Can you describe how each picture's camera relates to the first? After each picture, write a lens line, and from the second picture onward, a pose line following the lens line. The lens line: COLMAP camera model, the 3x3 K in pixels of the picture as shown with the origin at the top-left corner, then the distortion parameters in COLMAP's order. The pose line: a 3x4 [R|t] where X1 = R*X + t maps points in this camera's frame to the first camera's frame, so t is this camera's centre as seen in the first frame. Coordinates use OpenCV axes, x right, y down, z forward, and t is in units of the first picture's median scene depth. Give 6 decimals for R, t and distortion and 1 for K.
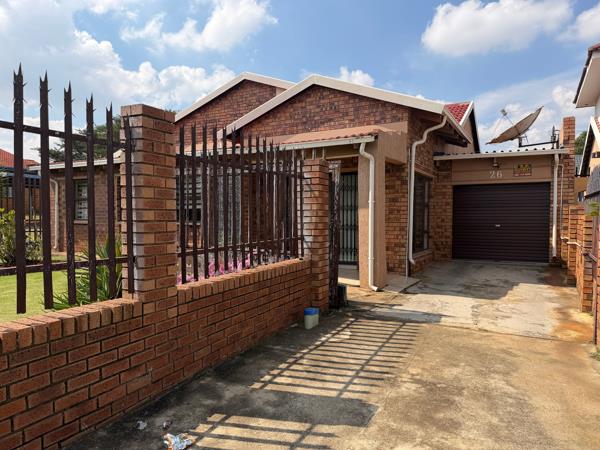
lens RADIAL K [[419.2, 0, 300.0], [0, 419.2, 225.0], [0, 0, 1]] dist [0.072409, -0.098549]
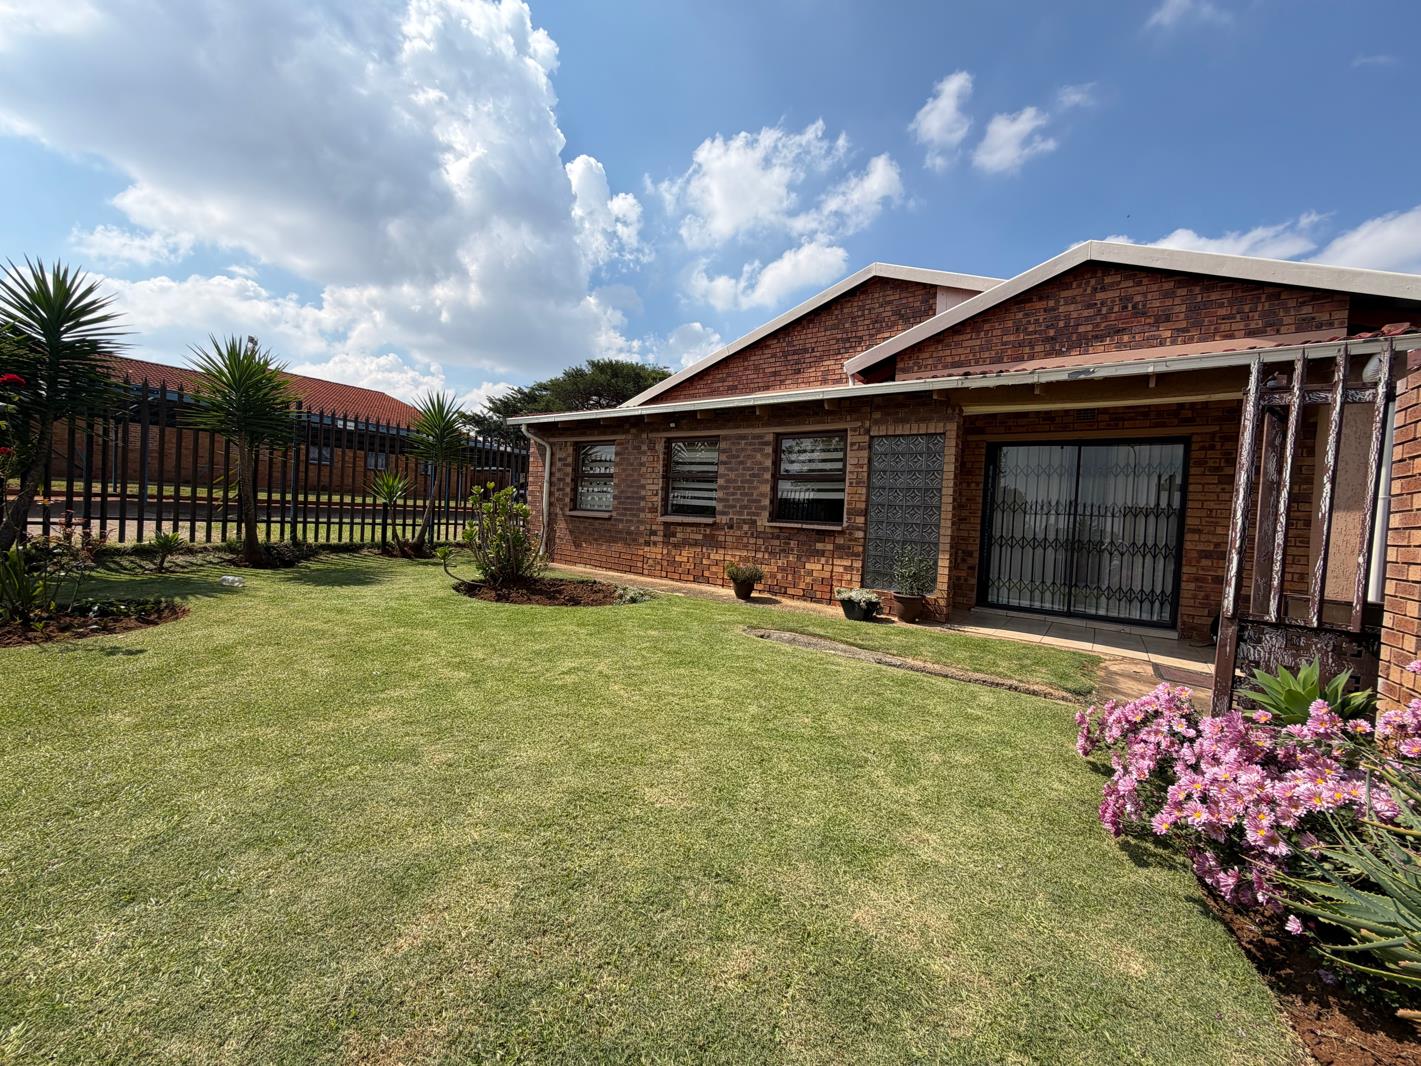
lens RADIAL K [[558.6, 0, 710.5], [0, 558.6, 533.0], [0, 0, 1]] dist [-0.002774, -0.000118]
pose [[0.993807, 0.050009, -0.099235, -0.331744], [-0.049152, 0.998730, 0.011062, 0.003870], [0.099662, -0.006116, 0.995003, 0.297559]]
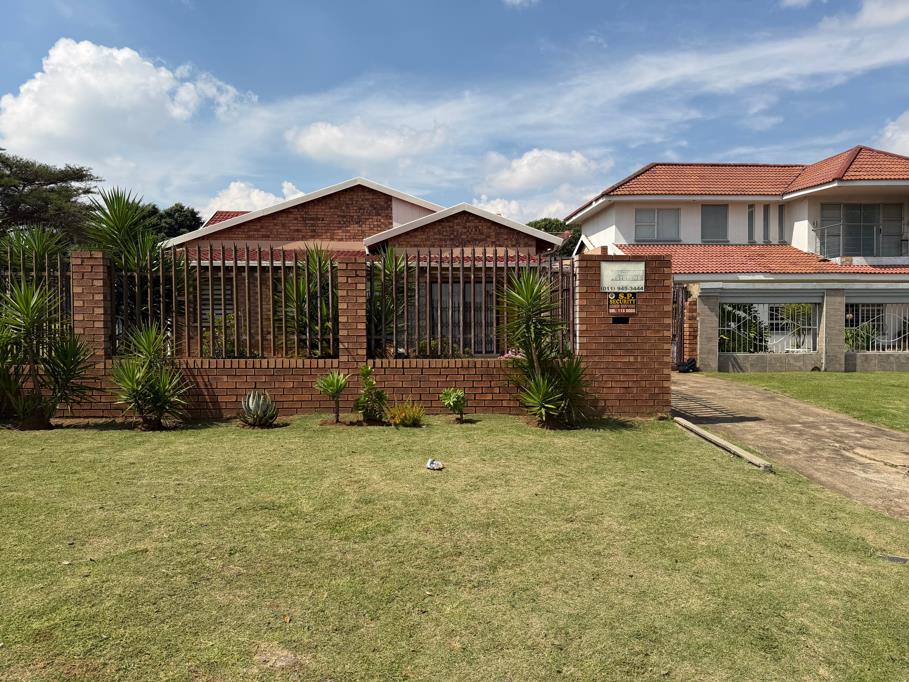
lens RADIAL K [[632.6, 0, 454.5], [0, 632.6, 341.0], [0, 0, 1]] dist [0.128281, -0.223181]
pose [[0.828820, -0.029519, 0.558735, -1.061201], [0.021207, 0.999547, 0.021350, 0.013940], [-0.559113, -0.005847, 0.829071, -0.554677]]
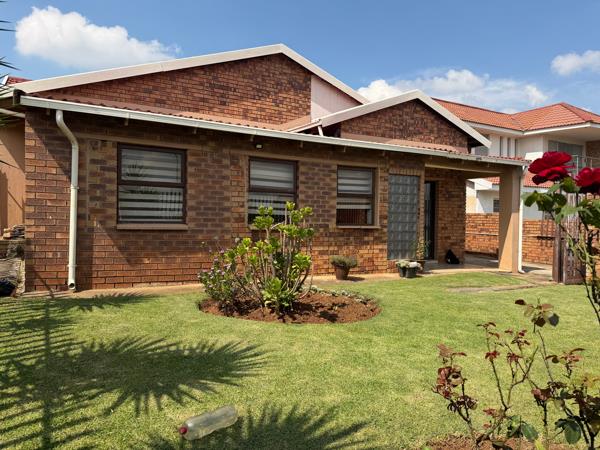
lens RADIAL K [[433.4, 0, 300.0], [0, 433.4, 225.0], [0, 0, 1]] dist [0.132643, -0.259737]
pose [[0.505791, -0.007839, 0.862621, -1.111221], [0.007024, 0.999963, 0.004968, -0.012097], [-0.862628, 0.003546, 0.505827, 0.687160]]
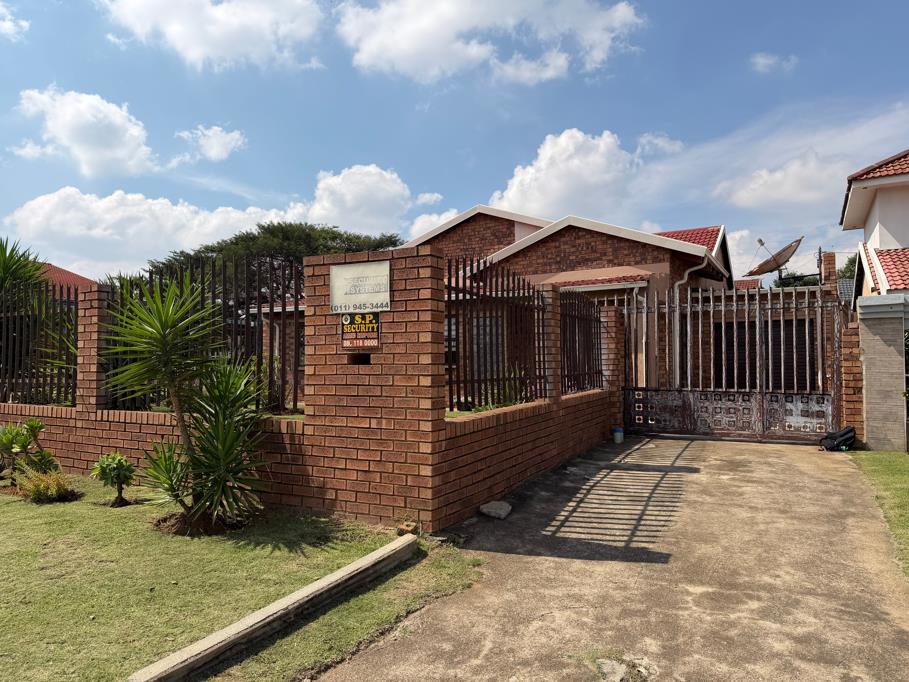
lens RADIAL K [[632.6, 0, 454.5], [0, 632.6, 341.0], [0, 0, 1]] dist [0.128281, -0.223181]
pose [[0.999887, -0.013560, 0.006484, -0.253099], [0.013933, 0.998012, -0.061461, 0.029092], [-0.005638, 0.061544, 0.998088, -0.484892]]
